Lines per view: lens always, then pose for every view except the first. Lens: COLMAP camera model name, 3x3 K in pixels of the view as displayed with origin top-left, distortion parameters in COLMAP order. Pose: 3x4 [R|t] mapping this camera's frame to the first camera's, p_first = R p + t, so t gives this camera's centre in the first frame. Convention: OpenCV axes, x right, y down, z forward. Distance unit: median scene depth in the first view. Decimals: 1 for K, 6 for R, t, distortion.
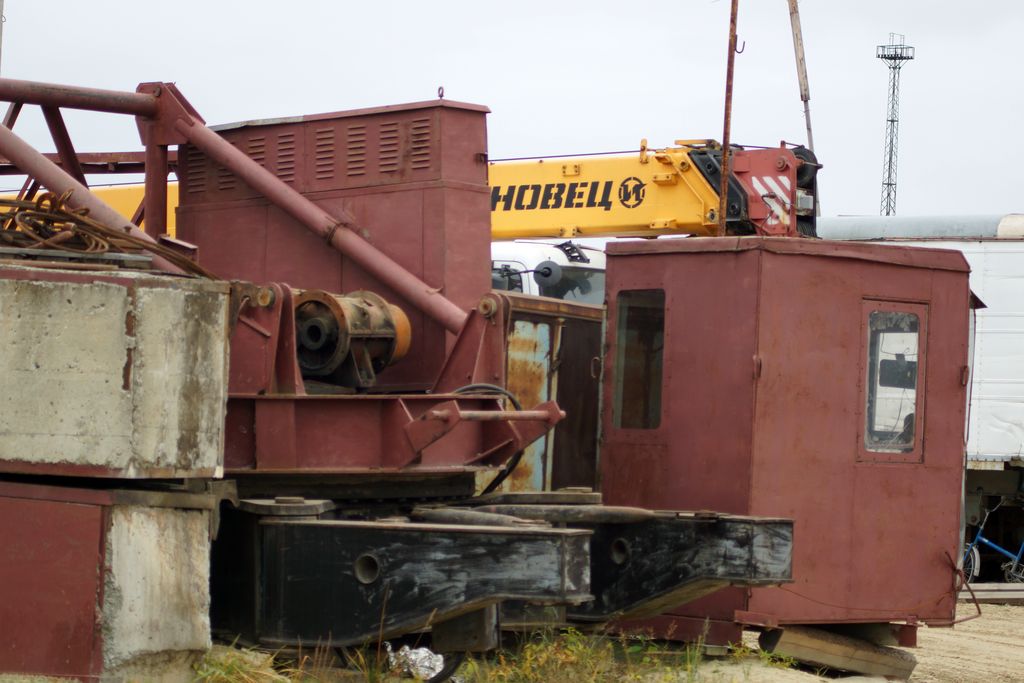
lens RADIAL K [[3070.9, 0, 515.0], [0, 3070.9, 336.2], [0, 0, 1]] dist [-0.273606, 0.000000]
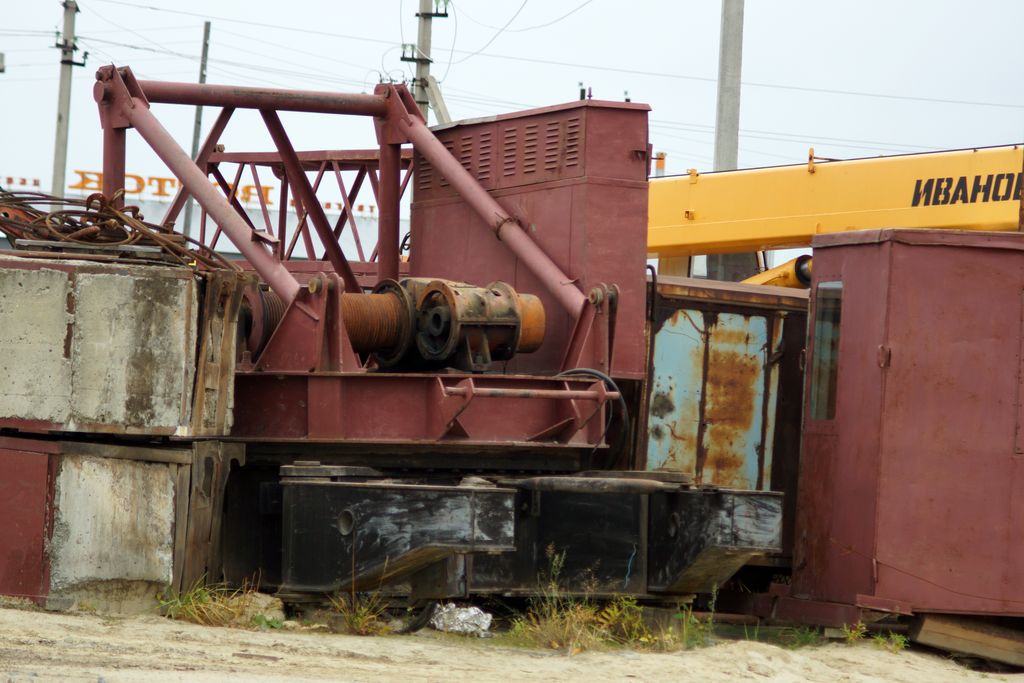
lens RADIAL K [[4576.7, 0, 513.7], [0, 4576.7, 349.3], [0, 0, 1]] dist [0.216558, 0.000000]
pose [[0.929313, 0.003195, -0.369279, 0.600203], [-0.006252, 0.999955, -0.007081, 0.022030], [0.369240, 0.008889, 0.929291, -0.525458]]
